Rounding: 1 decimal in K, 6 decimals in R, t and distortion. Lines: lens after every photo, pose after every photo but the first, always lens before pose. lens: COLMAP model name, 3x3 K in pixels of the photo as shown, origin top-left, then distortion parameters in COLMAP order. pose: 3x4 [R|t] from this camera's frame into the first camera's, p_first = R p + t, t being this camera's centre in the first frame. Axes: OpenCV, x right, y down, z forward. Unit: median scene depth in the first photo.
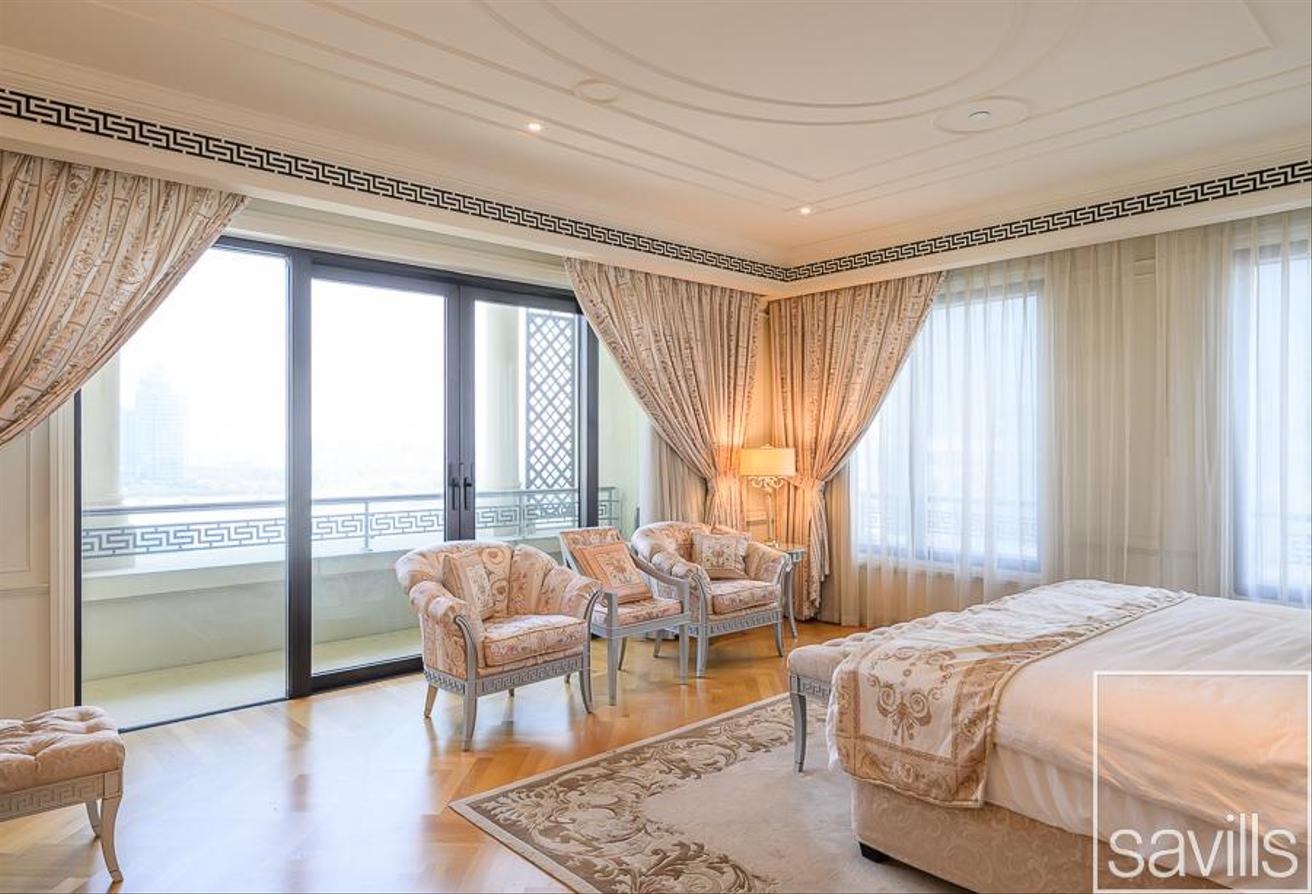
lens RADIAL K [[806.9, 0, 688.7], [0, 806.9, 448.2], [0, 0, 1]] dist [0.016716, -0.002986]
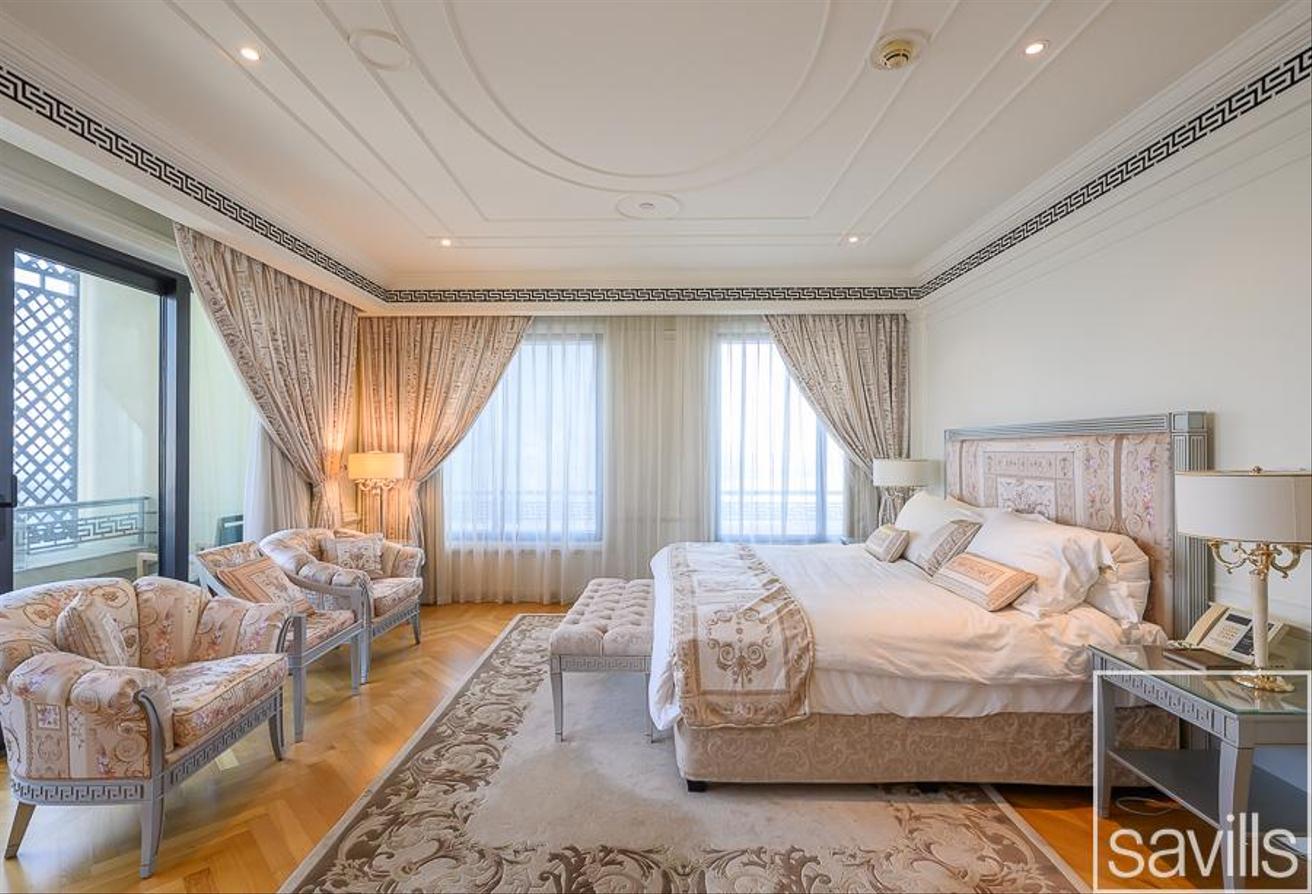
lens RADIAL K [[584.8, 0, 656.3], [0, 584.8, 449.6], [0, 0, 1]] dist [0.004230, -0.000758]
pose [[0.704236, 0.003413, 0.709958, -0.244413], [0.000827, 0.999984, -0.005626, 0.000100], [-0.709965, 0.004549, 0.704222, 0.233952]]
